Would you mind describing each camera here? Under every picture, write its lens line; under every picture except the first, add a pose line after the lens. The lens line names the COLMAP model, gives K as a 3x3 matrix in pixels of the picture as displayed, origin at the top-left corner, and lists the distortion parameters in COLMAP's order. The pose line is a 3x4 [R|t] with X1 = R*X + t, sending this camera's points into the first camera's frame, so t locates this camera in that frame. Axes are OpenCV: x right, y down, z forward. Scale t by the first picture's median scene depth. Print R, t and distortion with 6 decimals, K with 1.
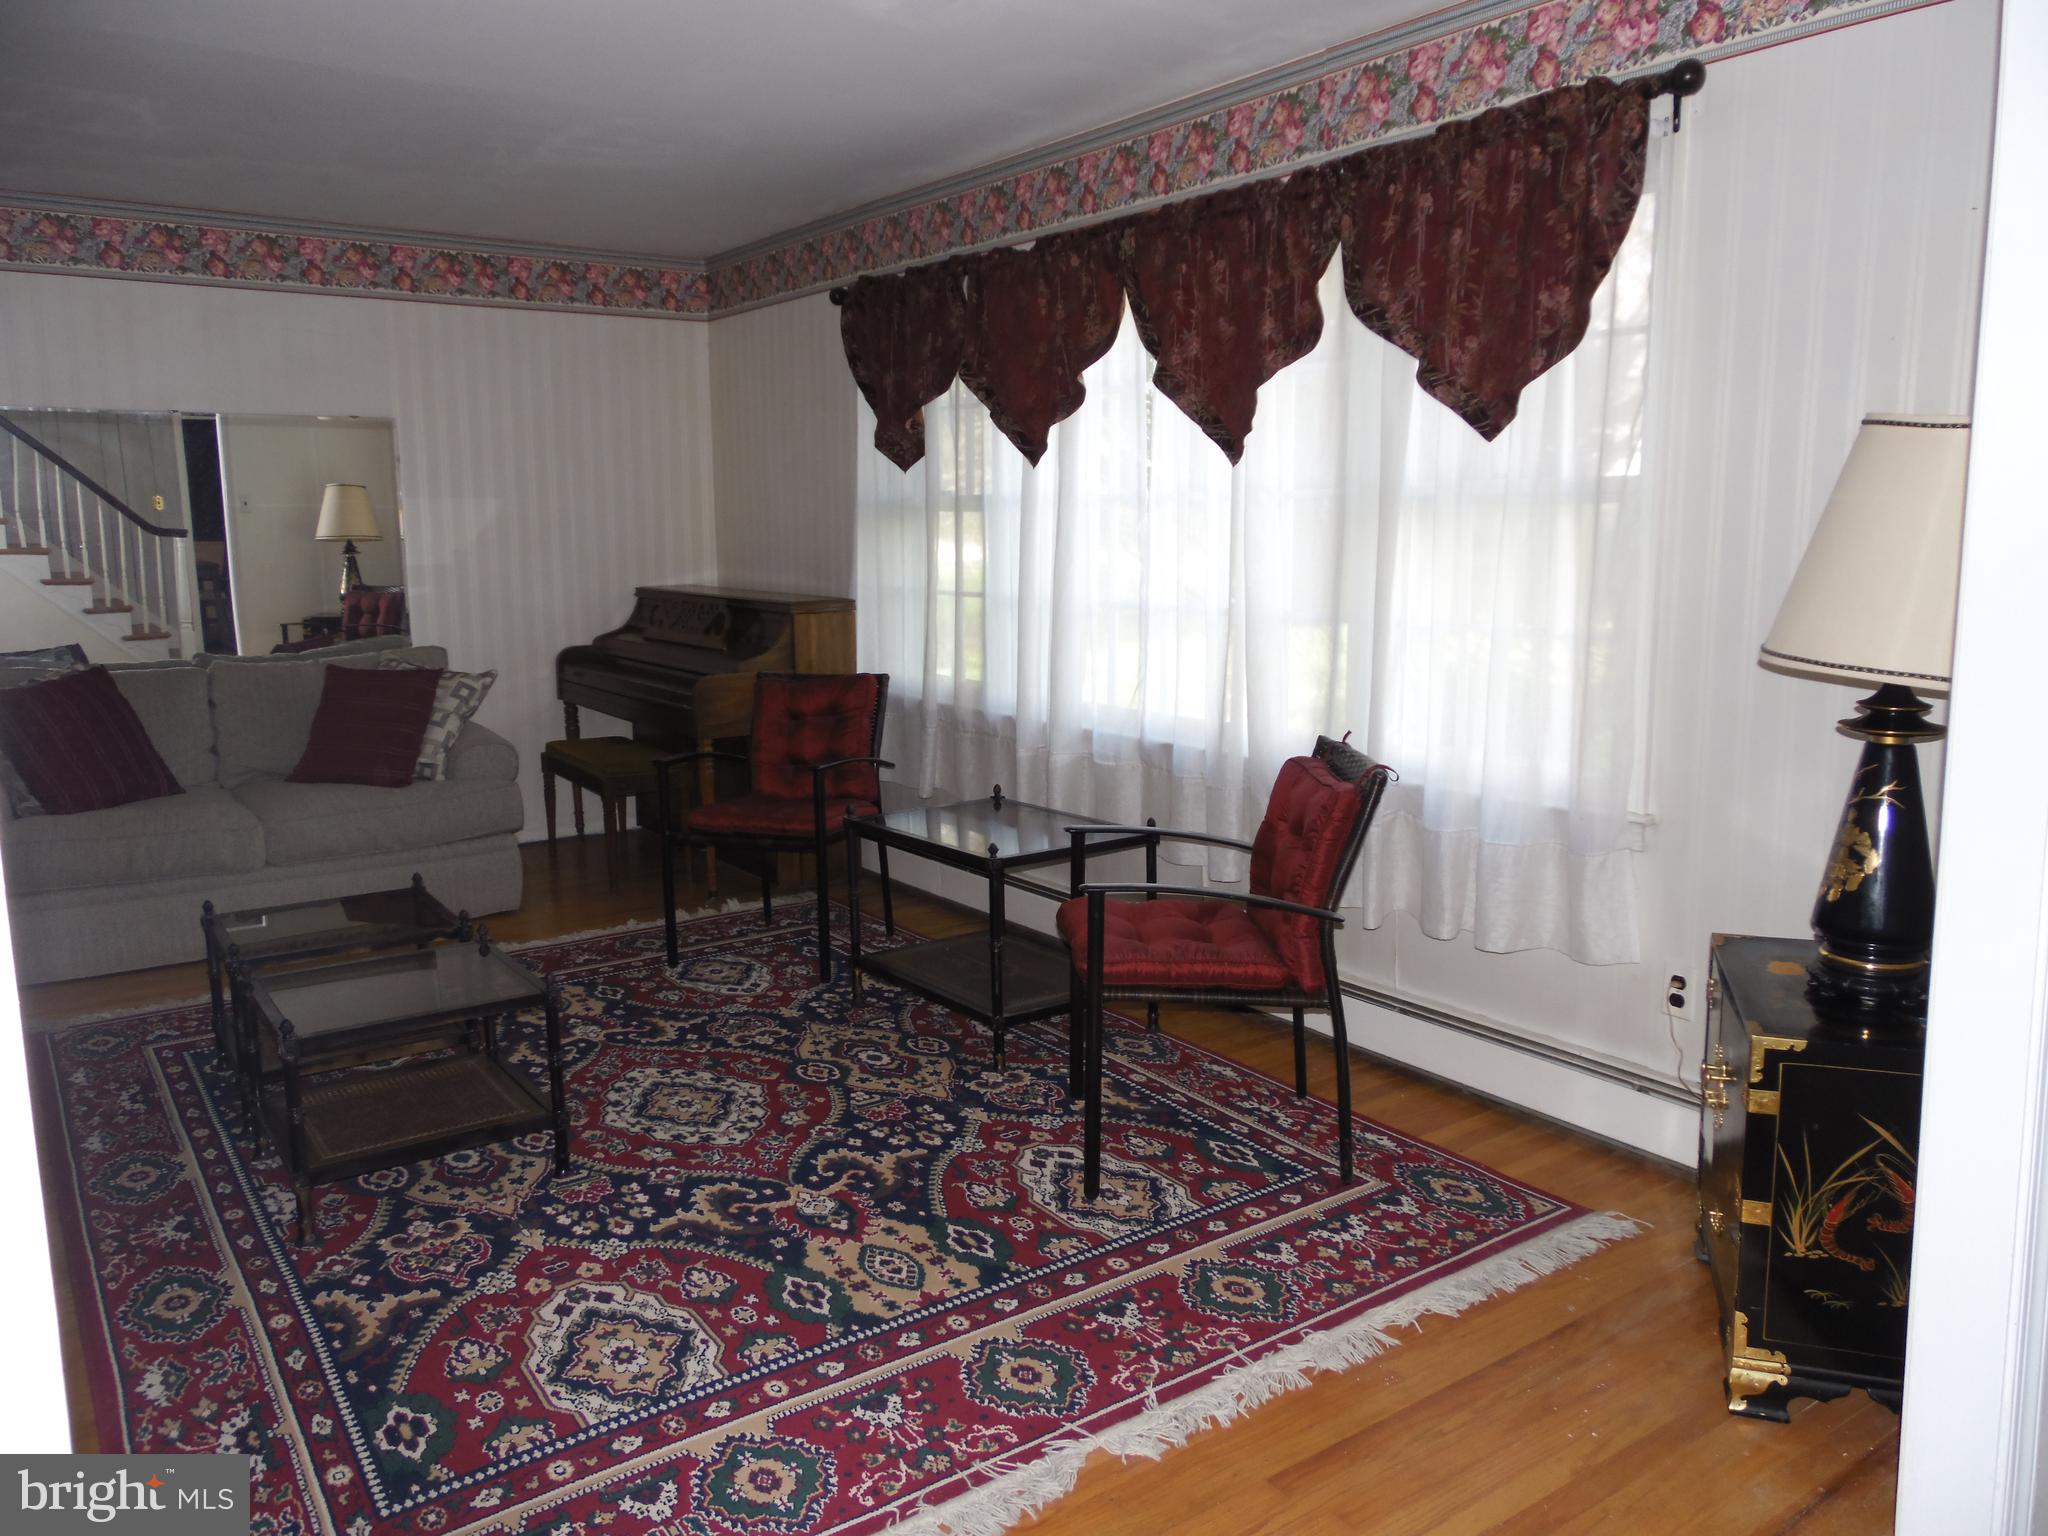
lens RADIAL K [[1547.0, 0, 1039.3], [0, 1547.0, 699.5], [0, 0, 1]] dist [-0.056233, 0.105994]
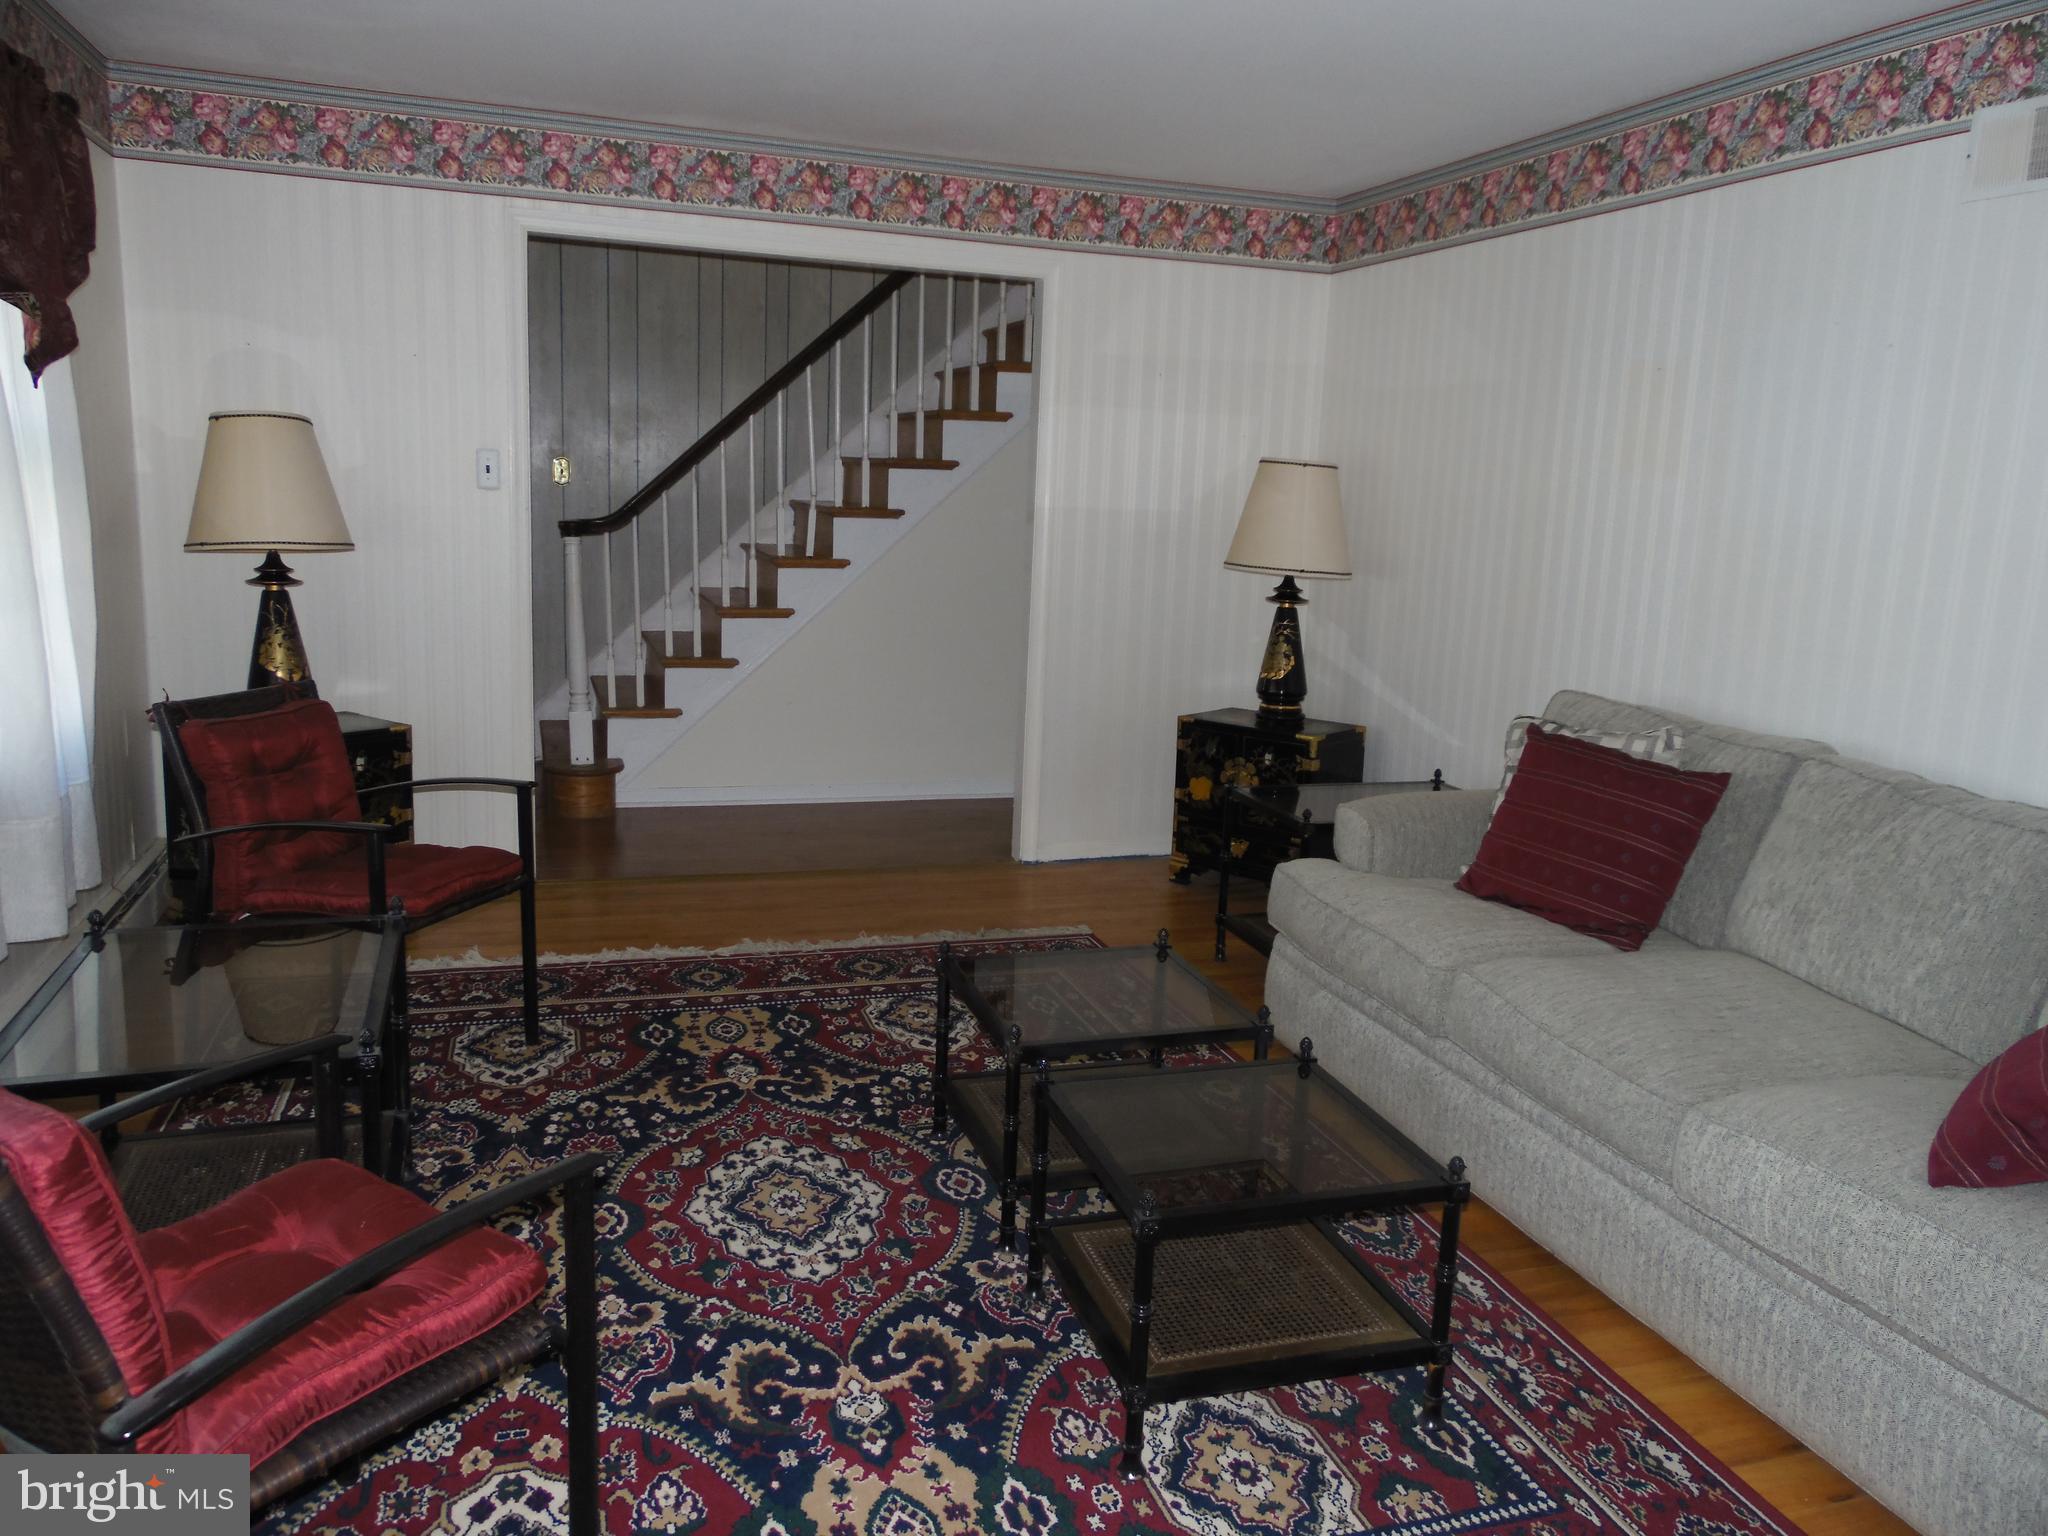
lens RADIAL K [[1528.5, 0, 1035.7], [0, 1528.5, 763.8], [0, 0, 1]] dist [-0.052949, 0.090861]
pose [[-0.955313, -0.084273, 0.283330, -0.641903], [0.002714, 0.955959, 0.293487, -0.228280], [-0.295584, 0.281141, -0.913011, 1.849622]]
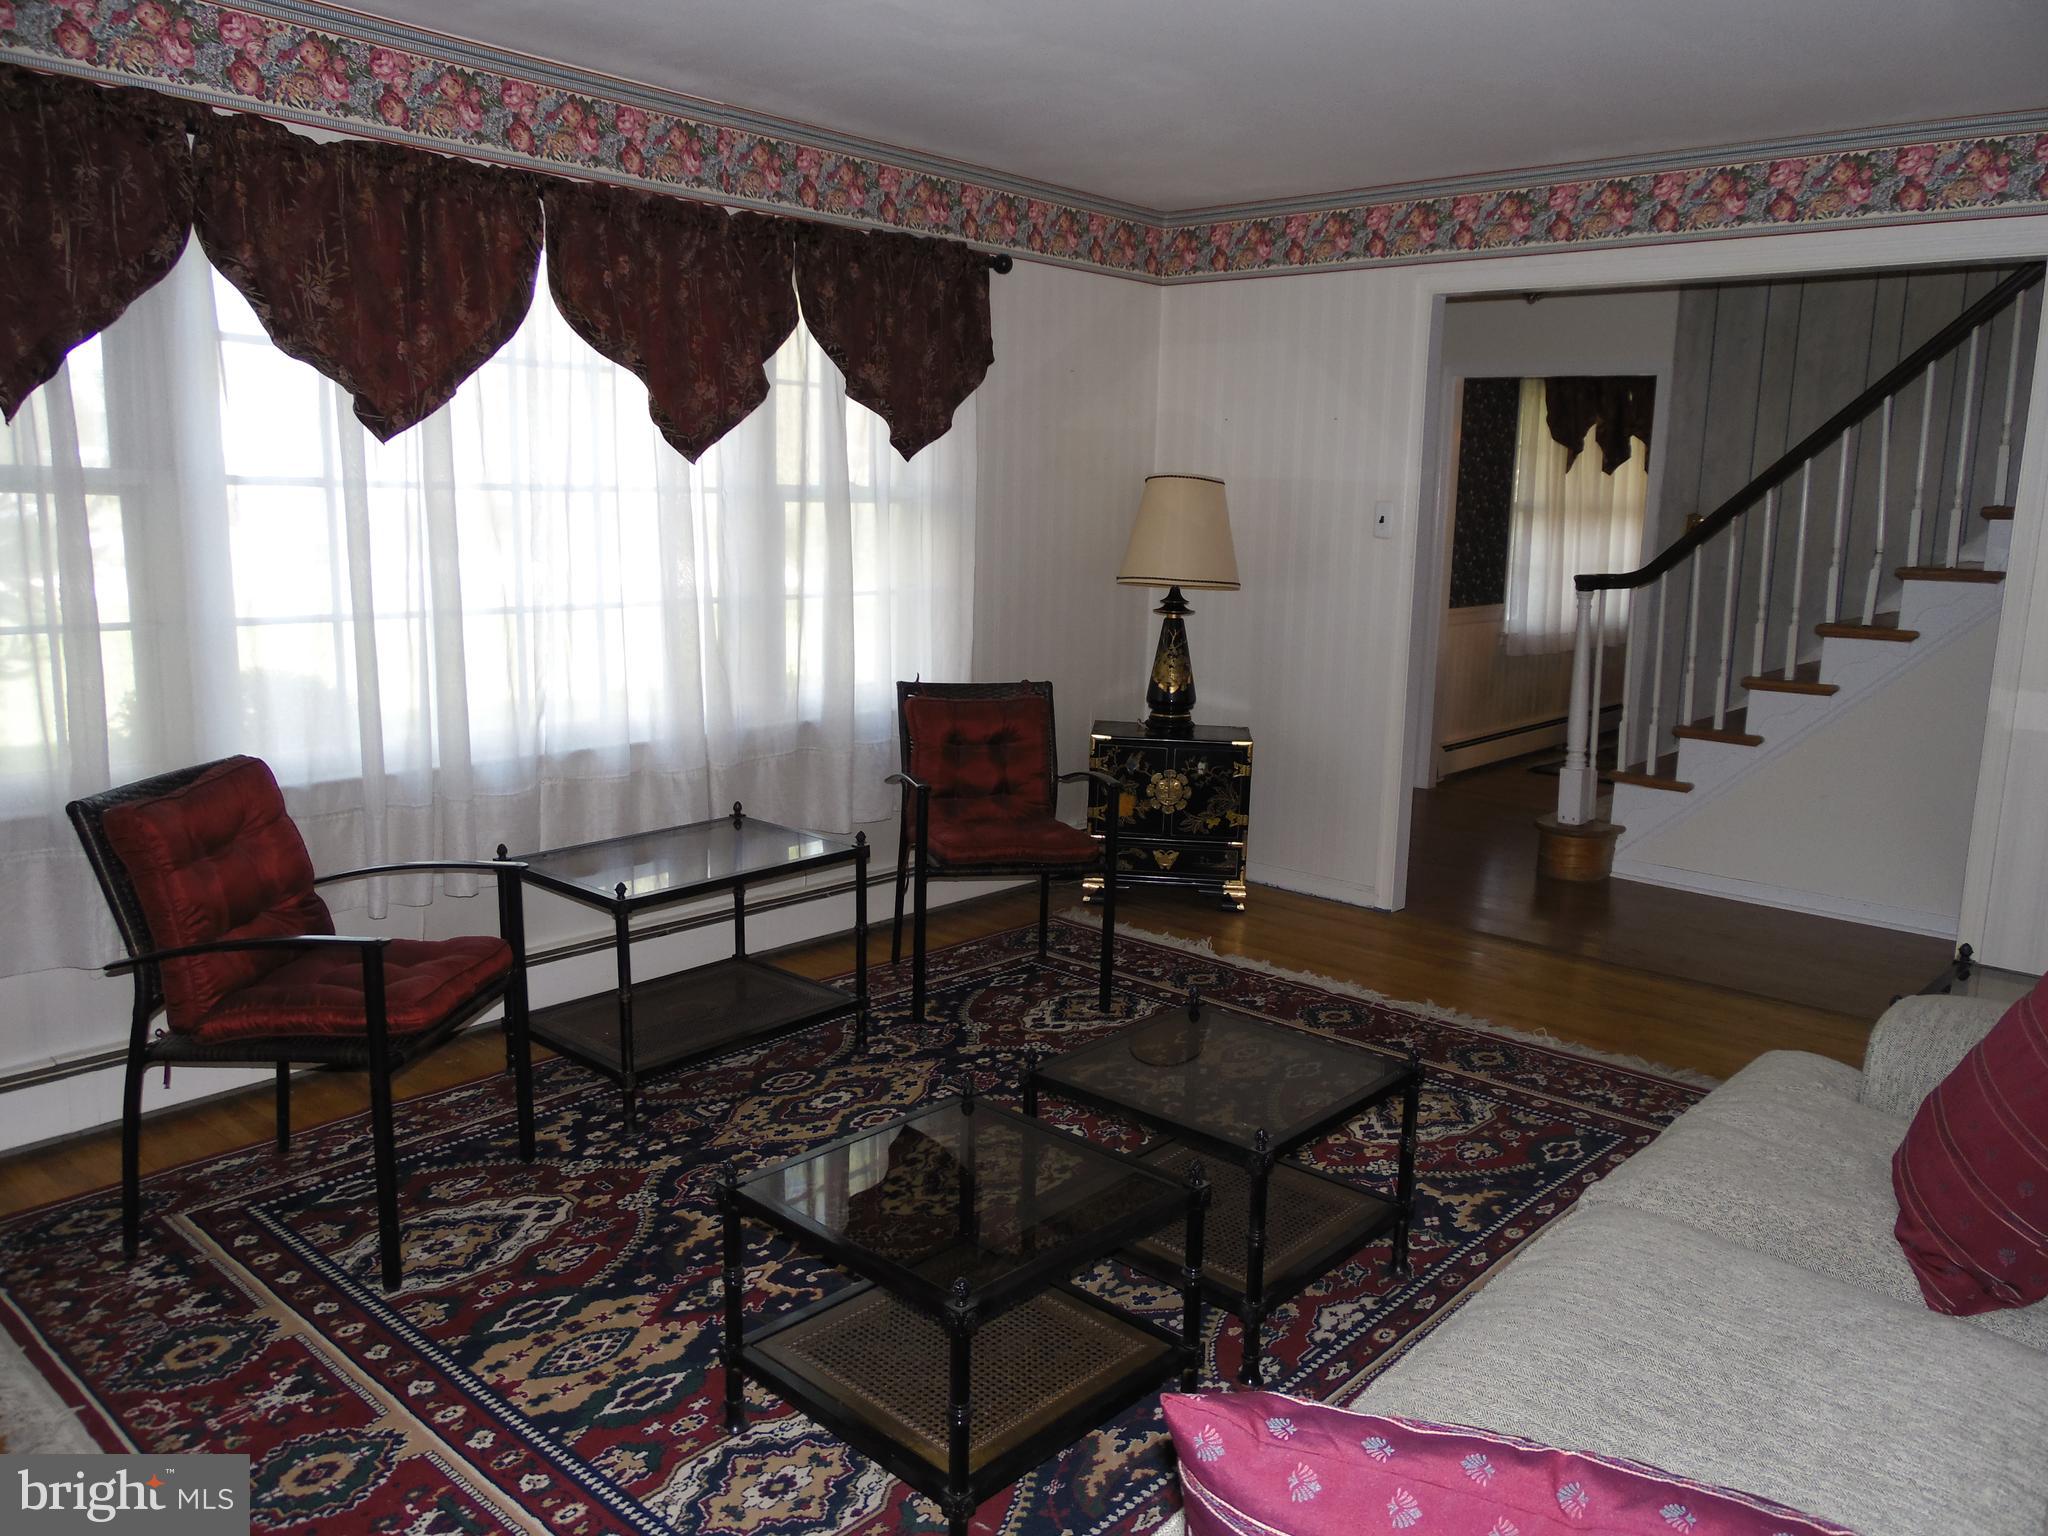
lens RADIAL K [[1528.5, 0, 1035.7], [0, 1528.5, 763.8], [0, 0, 1]] dist [-0.052949, 0.090861]
pose [[-0.216882, -0.166603, 0.961876, -1.197646], [0.096539, 0.976839, 0.190962, -0.157352], [-0.971413, 0.134275, -0.195775, 1.258290]]
